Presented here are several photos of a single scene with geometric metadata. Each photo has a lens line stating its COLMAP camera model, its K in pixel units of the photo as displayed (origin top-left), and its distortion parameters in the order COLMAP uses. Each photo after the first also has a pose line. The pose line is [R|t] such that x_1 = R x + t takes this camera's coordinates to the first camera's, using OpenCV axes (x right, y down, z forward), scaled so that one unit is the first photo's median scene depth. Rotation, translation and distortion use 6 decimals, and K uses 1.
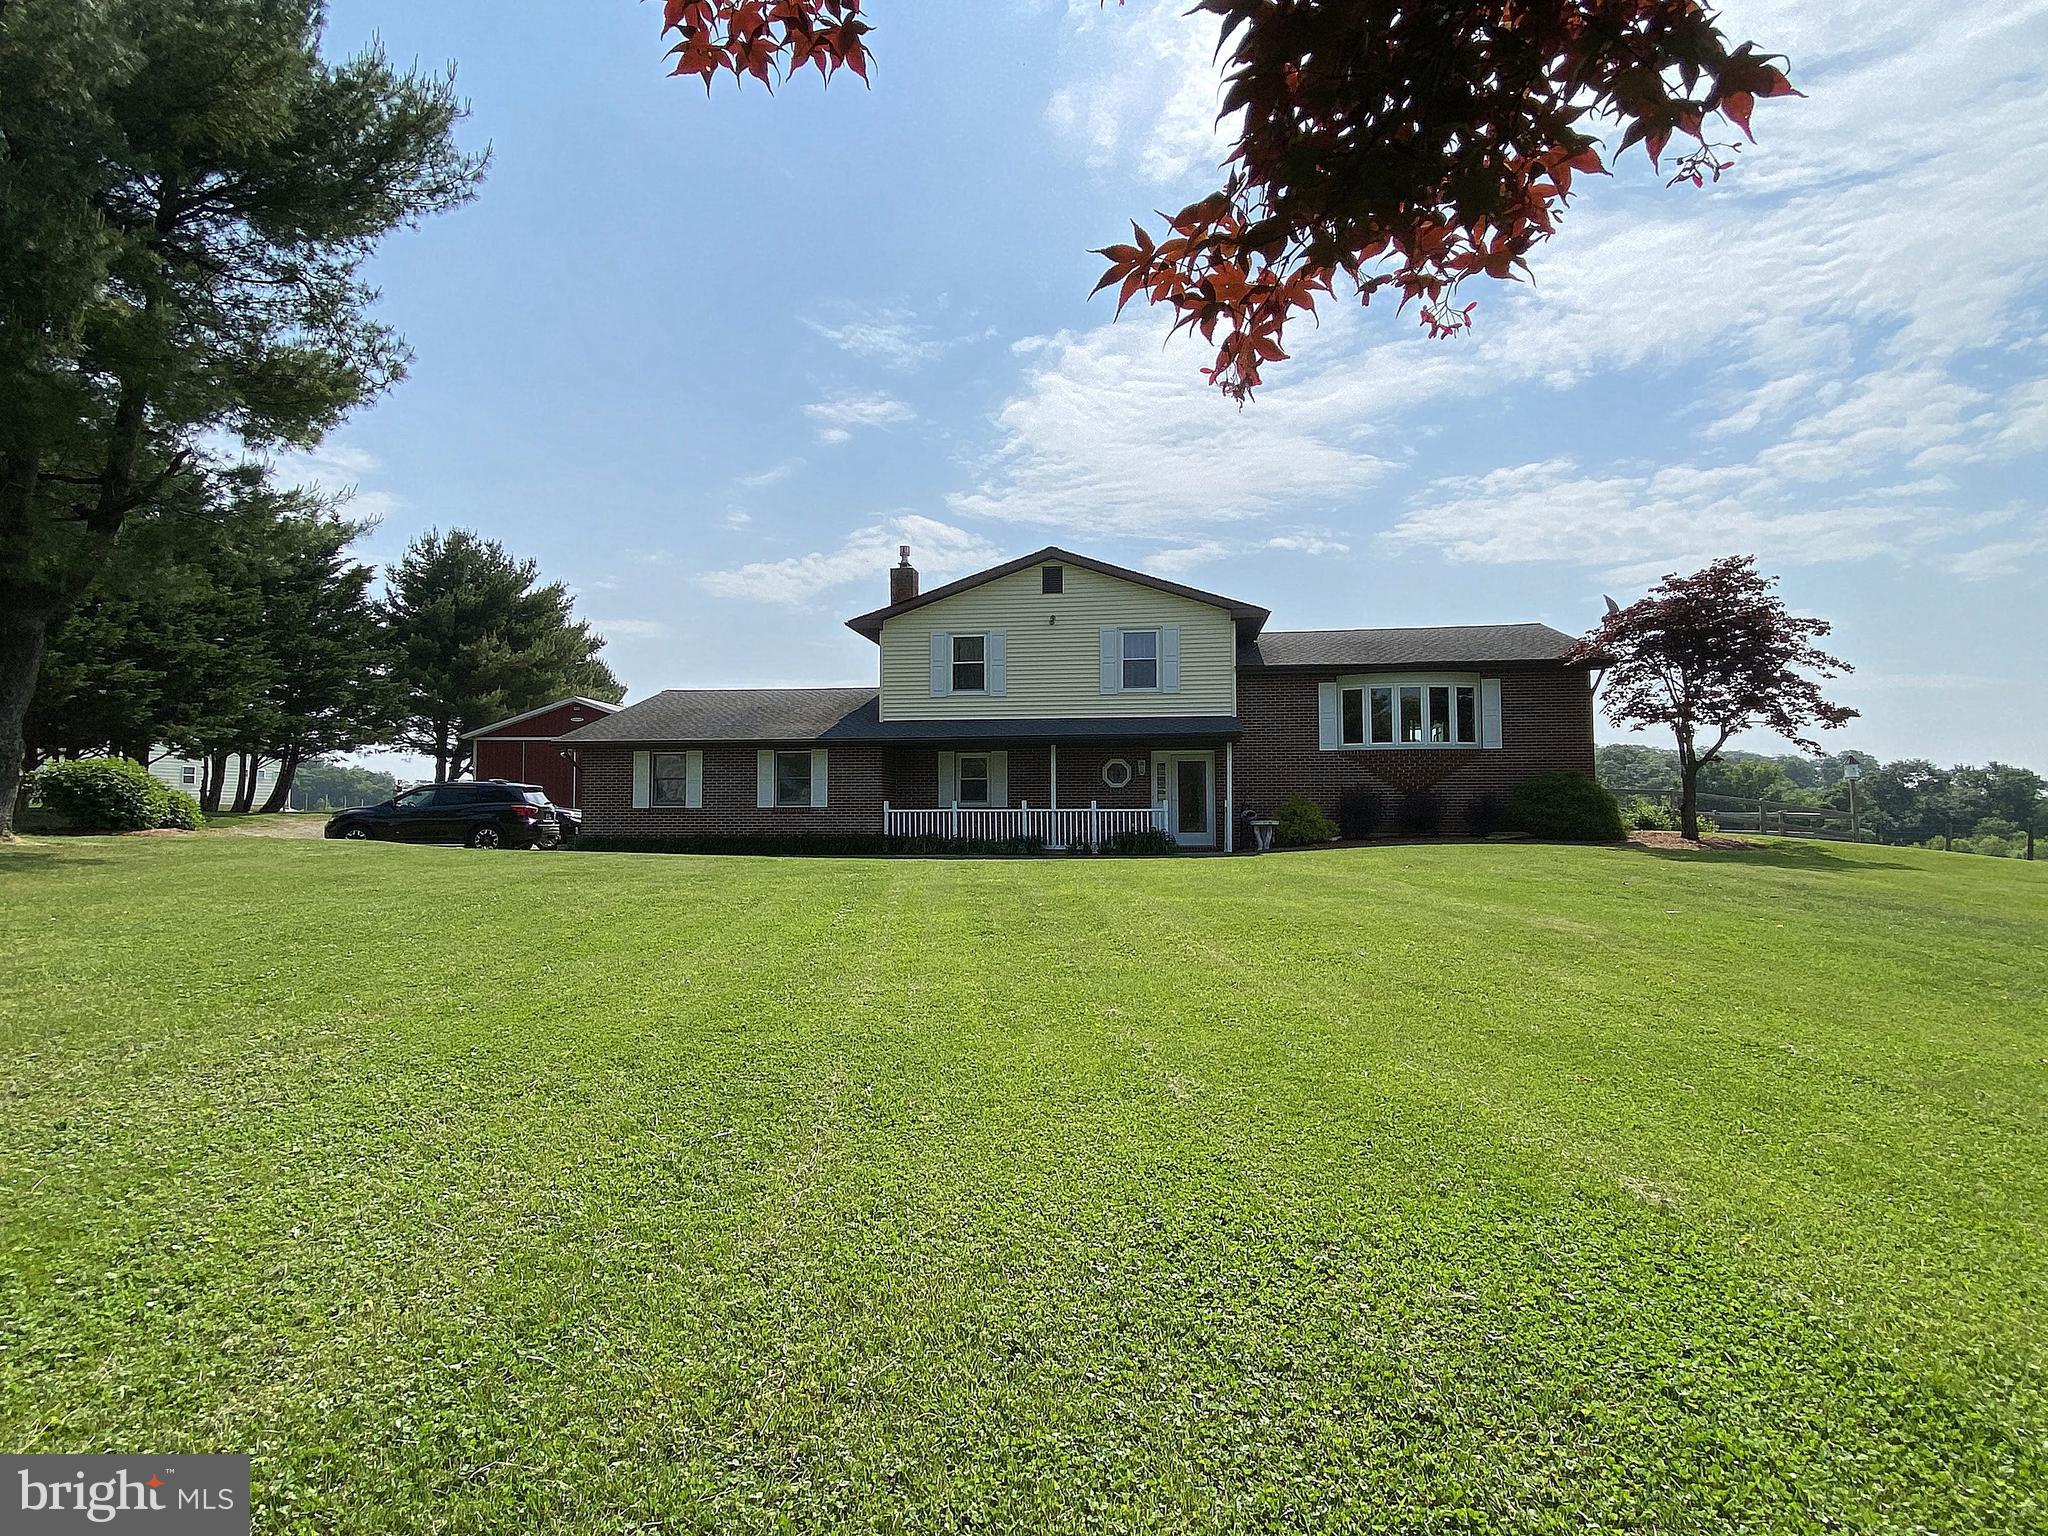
lens RADIAL K [[1045.2, 0, 1013.7], [0, 1045.2, 769.0], [0, 0, 1]] dist [0.031457, -0.026238]
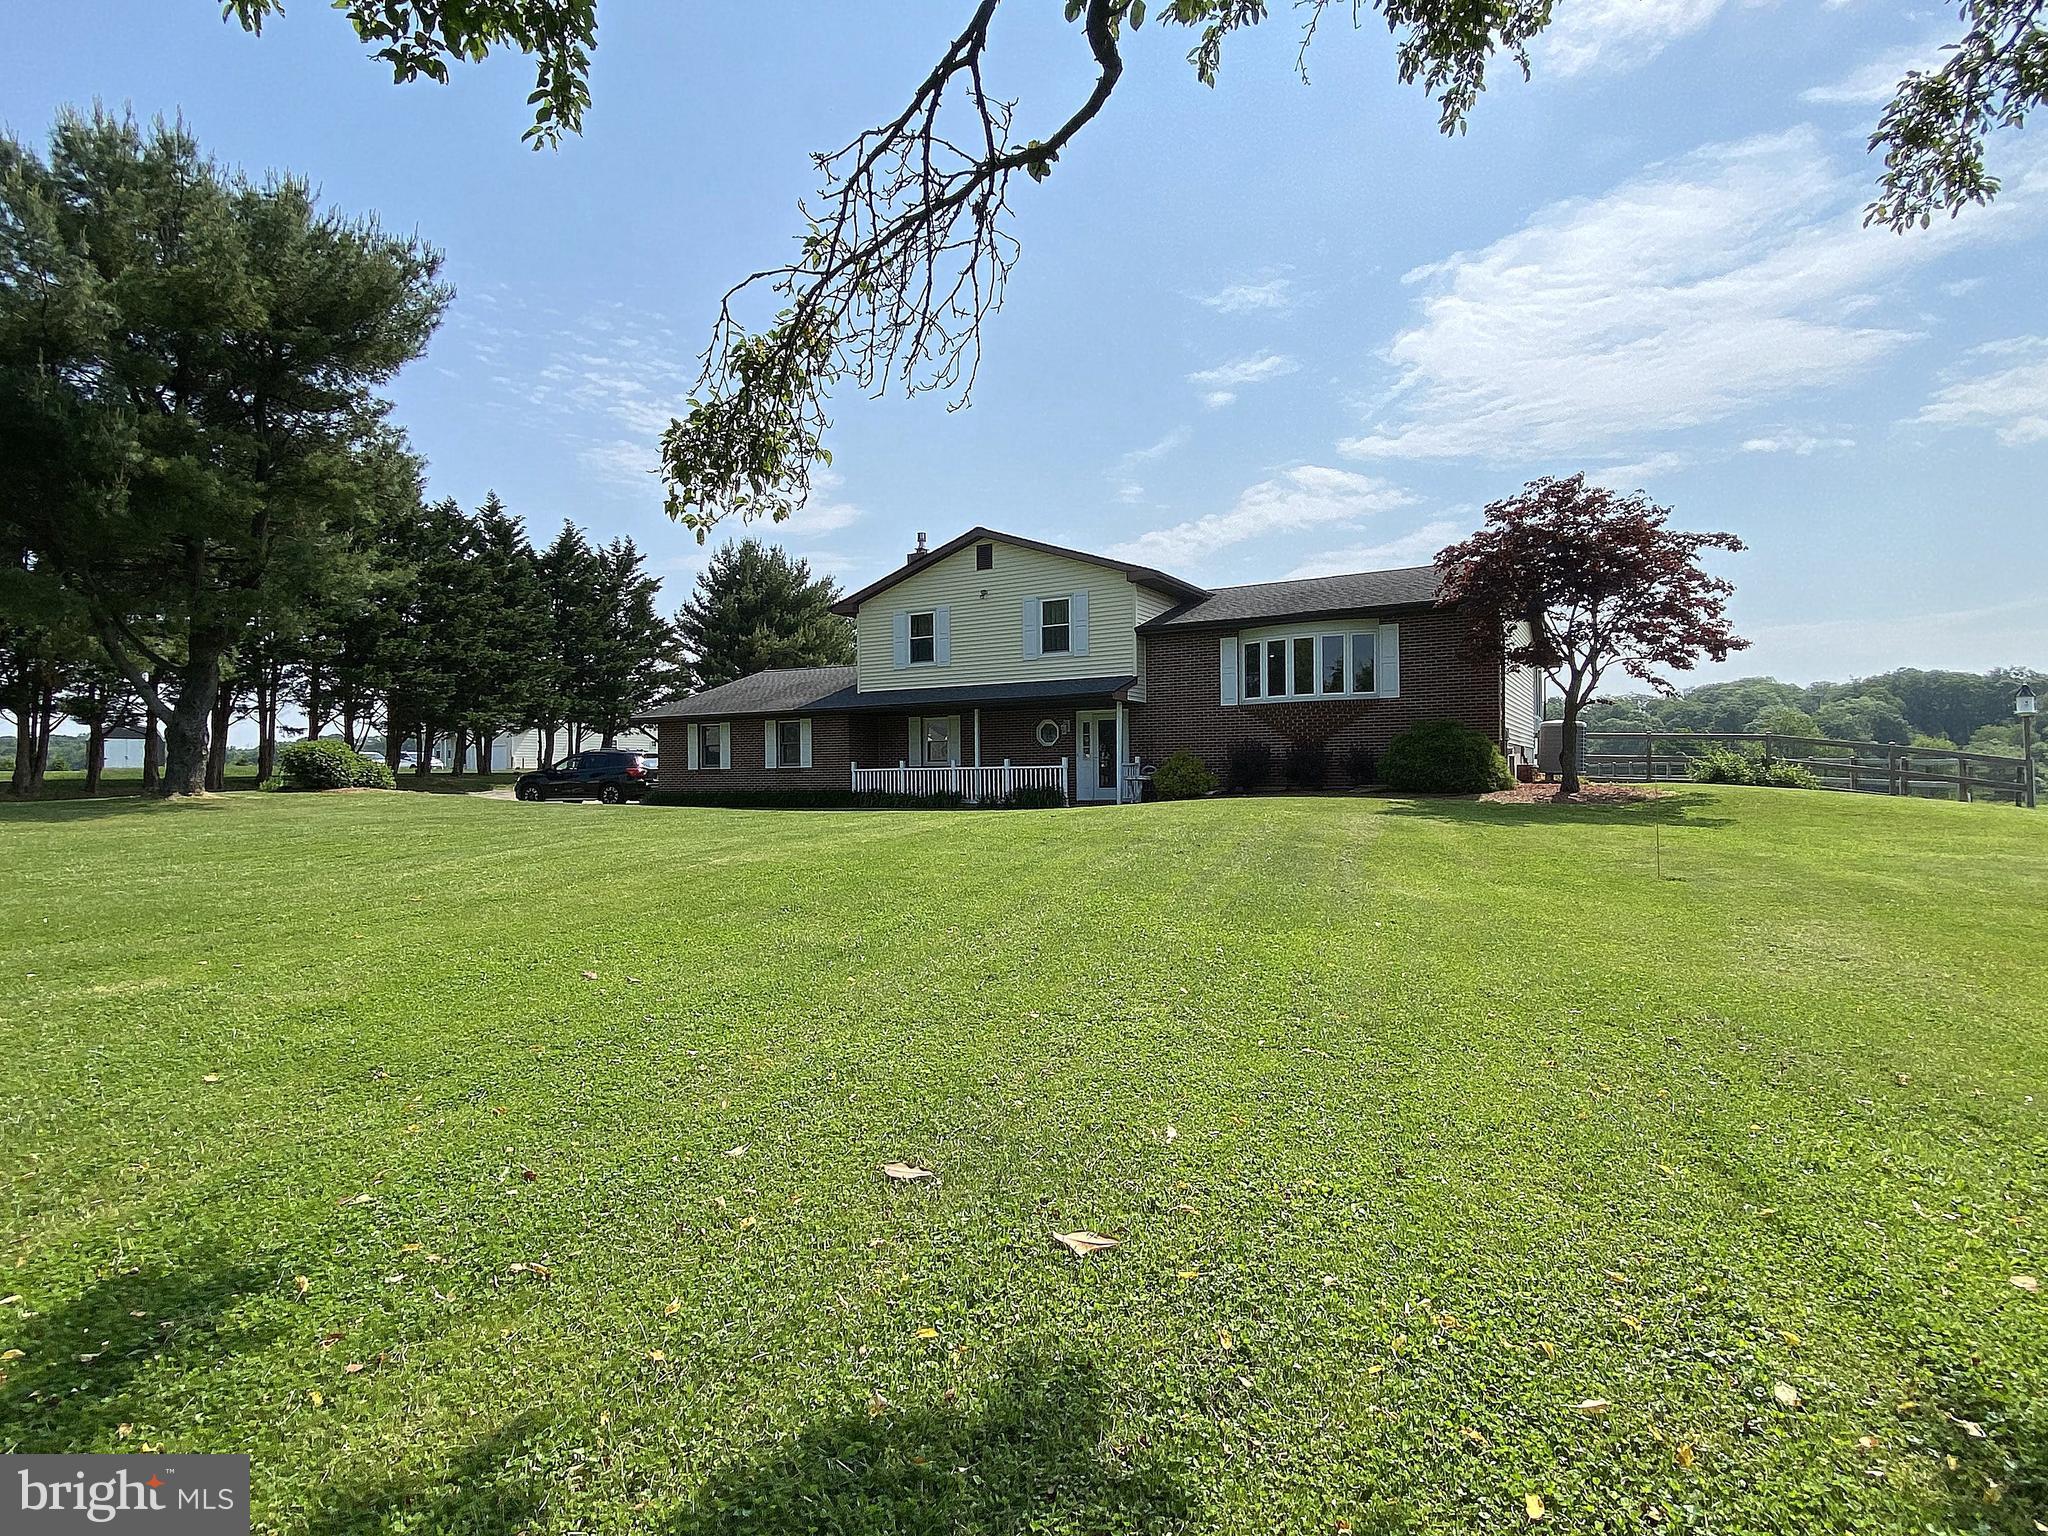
lens RADIAL K [[1032.5, 0, 1065.3], [0, 1032.5, 731.8], [0, 0, 1]] dist [0.022464, -0.033048]
pose [[0.929090, -0.023510, -0.369105, 0.241245], [0.026815, 0.999633, 0.003825, -0.000096], [0.368880, -0.013452, 0.929380, 0.012665]]
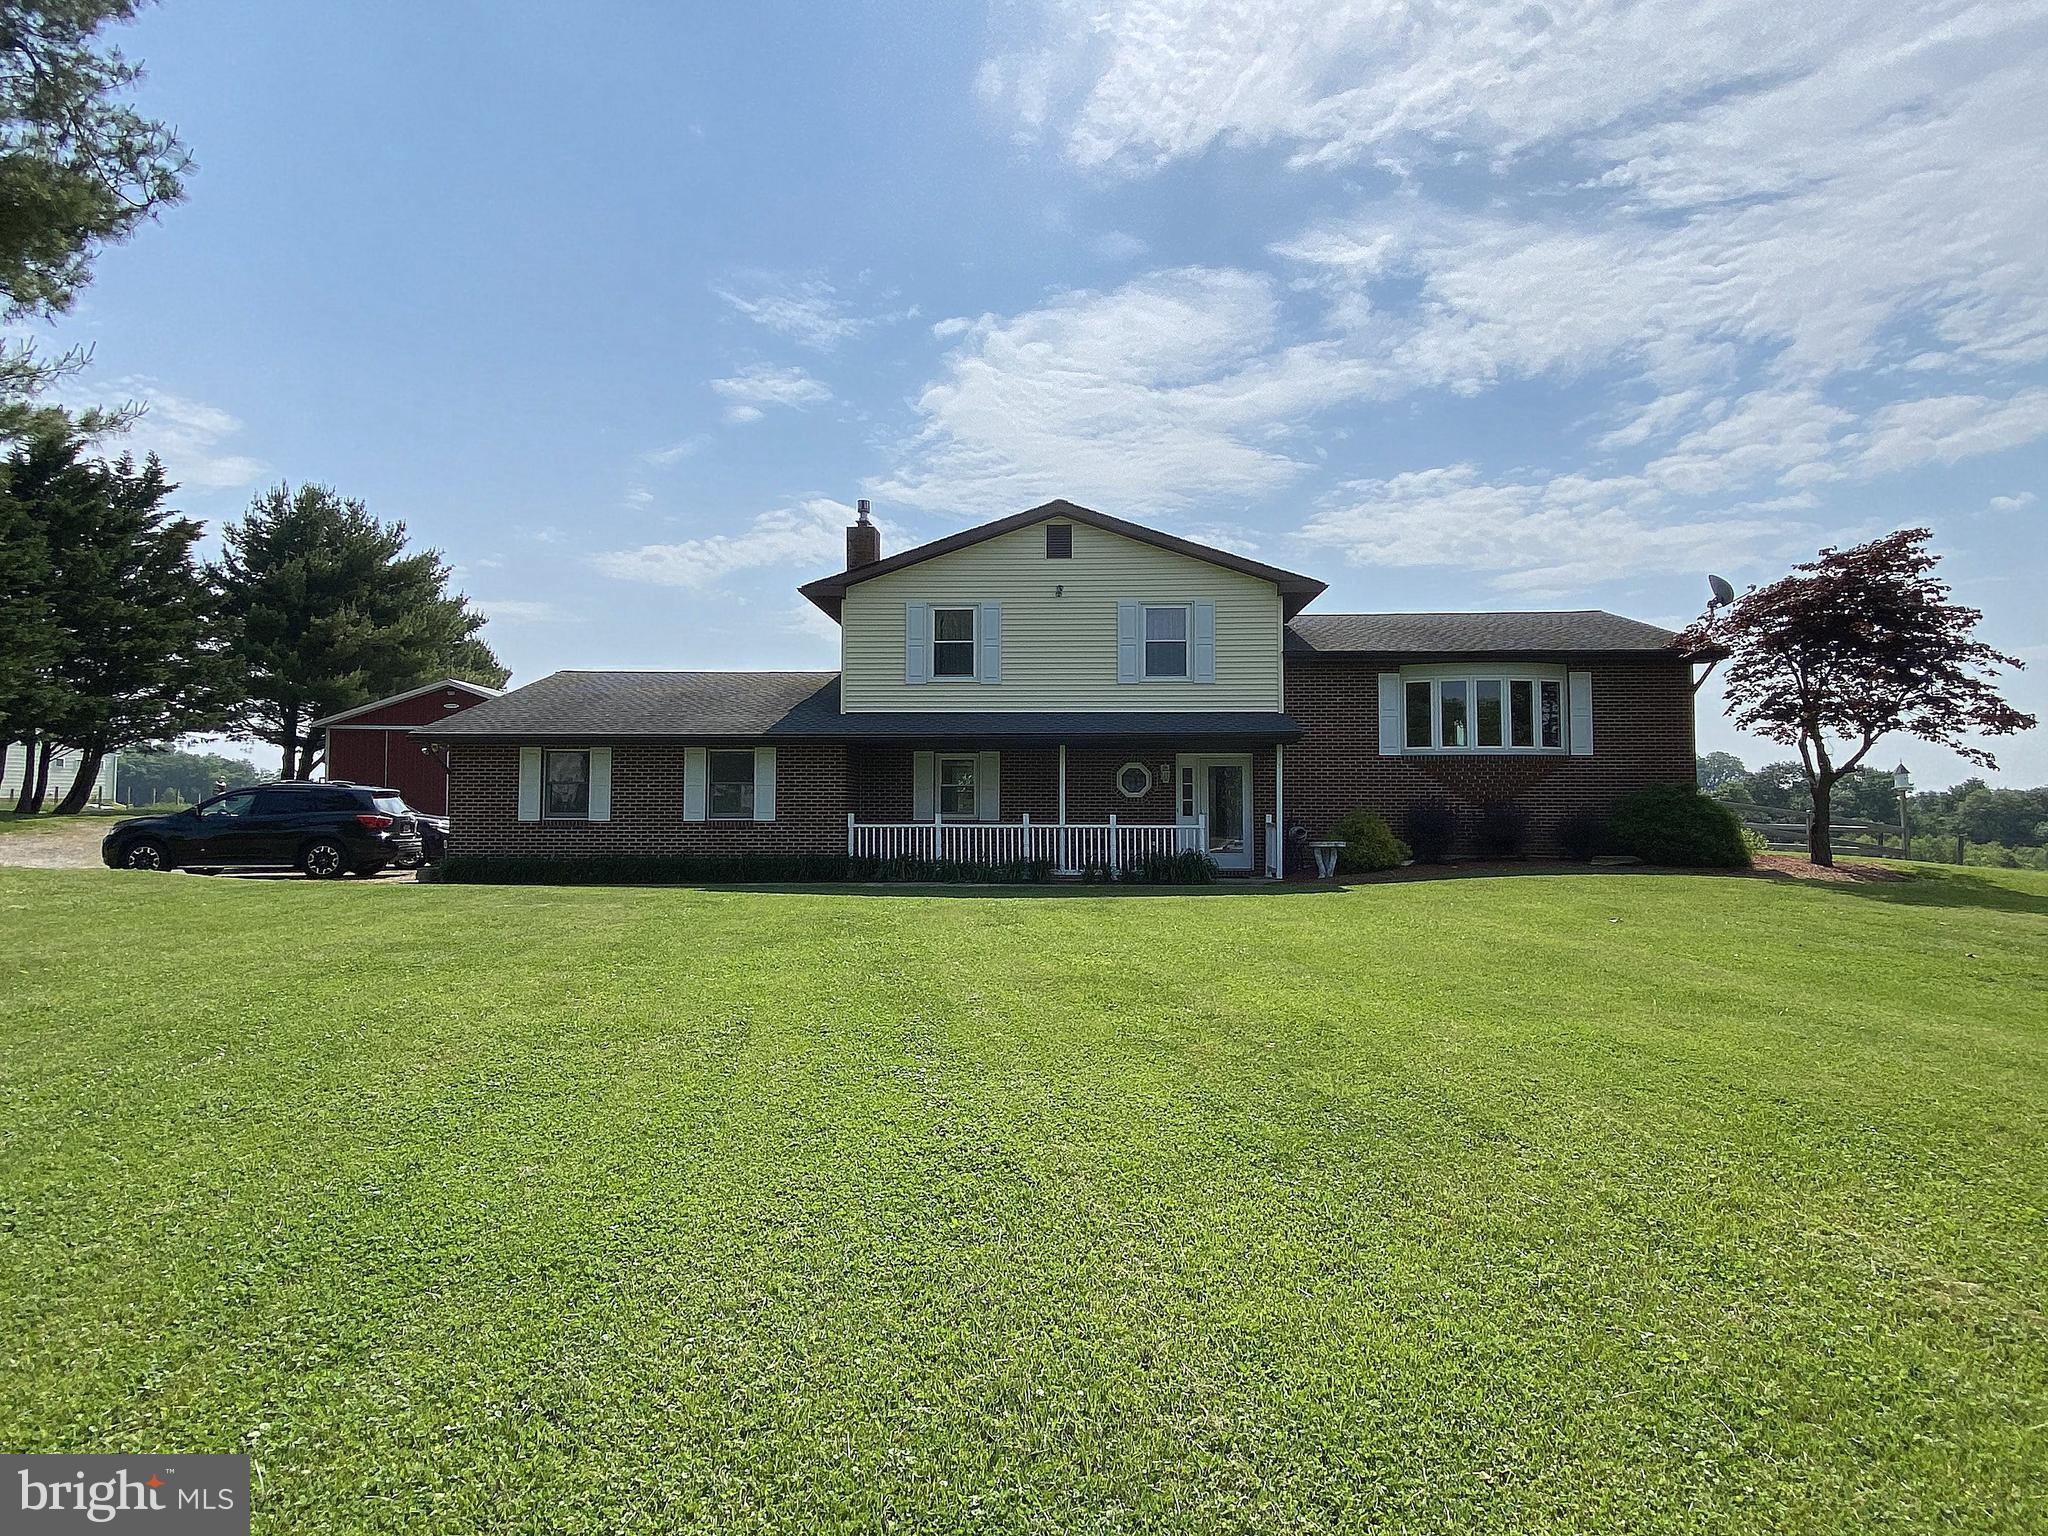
lens RADIAL K [[1045.1, 0, 1024.0], [0, 1045.1, 768.0], [0, 0, 1]] dist [0.030578, -0.026913]
pose [[0.995325, 0.006915, 0.096330, -0.031736], [-0.007493, 0.999956, 0.005646, -0.004506], [-0.096287, -0.006341, 0.995333, 0.092515]]
